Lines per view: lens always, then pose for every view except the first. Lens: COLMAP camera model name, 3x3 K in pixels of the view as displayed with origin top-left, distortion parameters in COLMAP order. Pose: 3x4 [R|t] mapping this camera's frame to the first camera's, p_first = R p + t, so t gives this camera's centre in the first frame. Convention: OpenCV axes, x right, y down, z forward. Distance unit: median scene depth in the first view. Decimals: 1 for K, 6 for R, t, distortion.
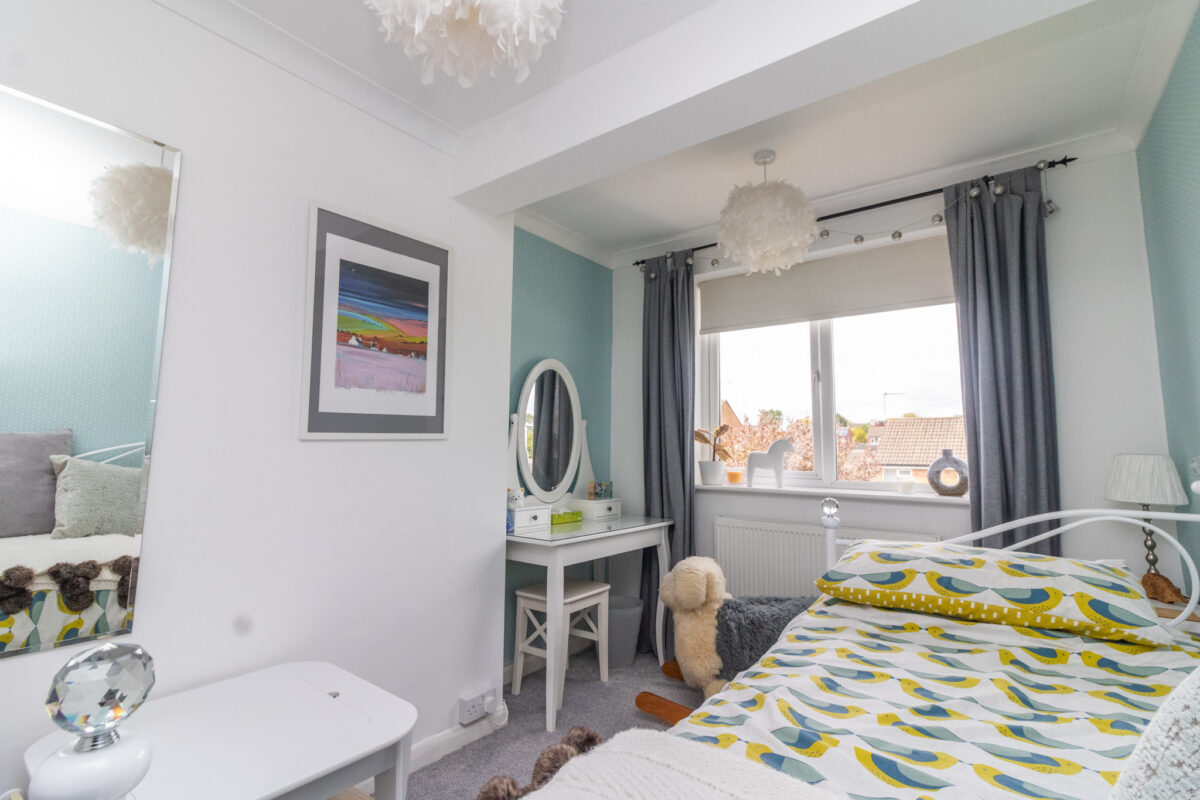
lens RADIAL K [[548.6, 0, 604.2], [0, 548.6, 395.6], [0, 0, 1]] dist [0.000636, 0.000650]
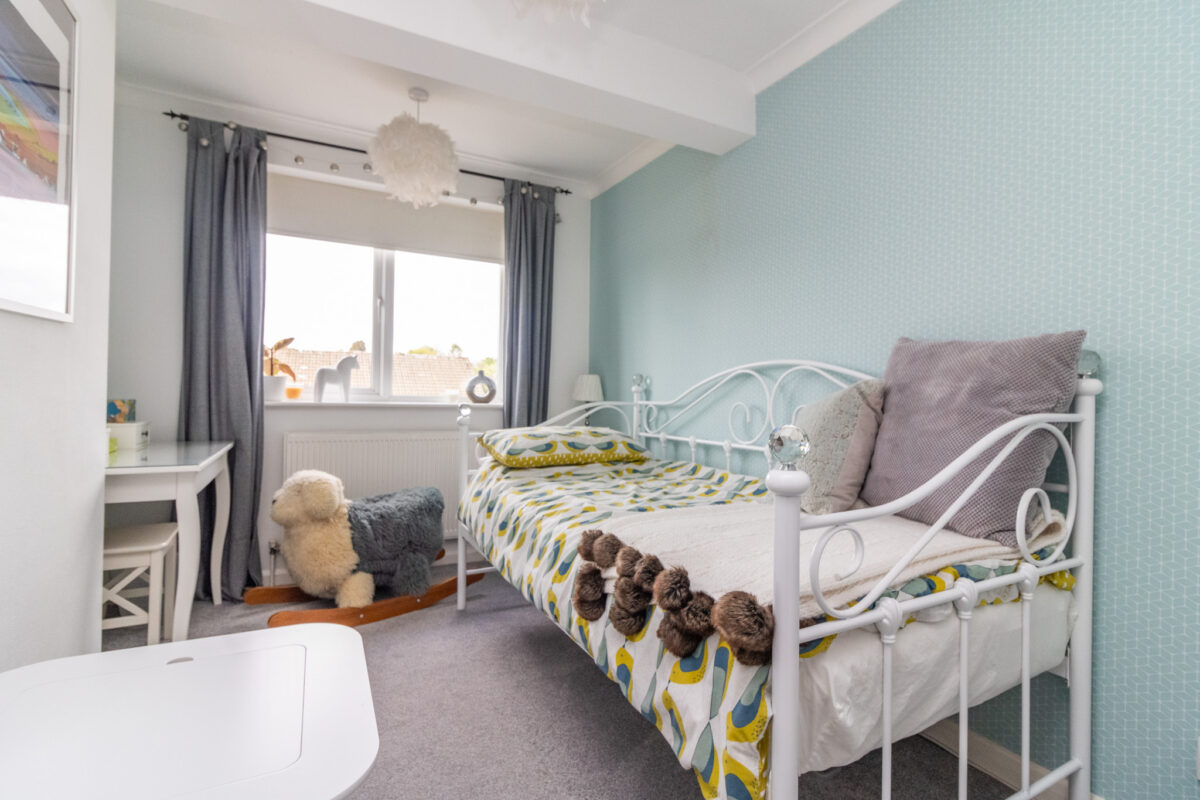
lens RADIAL K [[556.5, 0, 606.1], [0, 556.5, 392.8], [0, 0, 1]] dist [0.003184, 0.000188]
pose [[0.438060, -0.002594, 0.898942, -0.531322], [-0.107294, 0.992697, 0.055149, 0.047904], [-0.892520, -0.120610, 0.434582, 0.117866]]
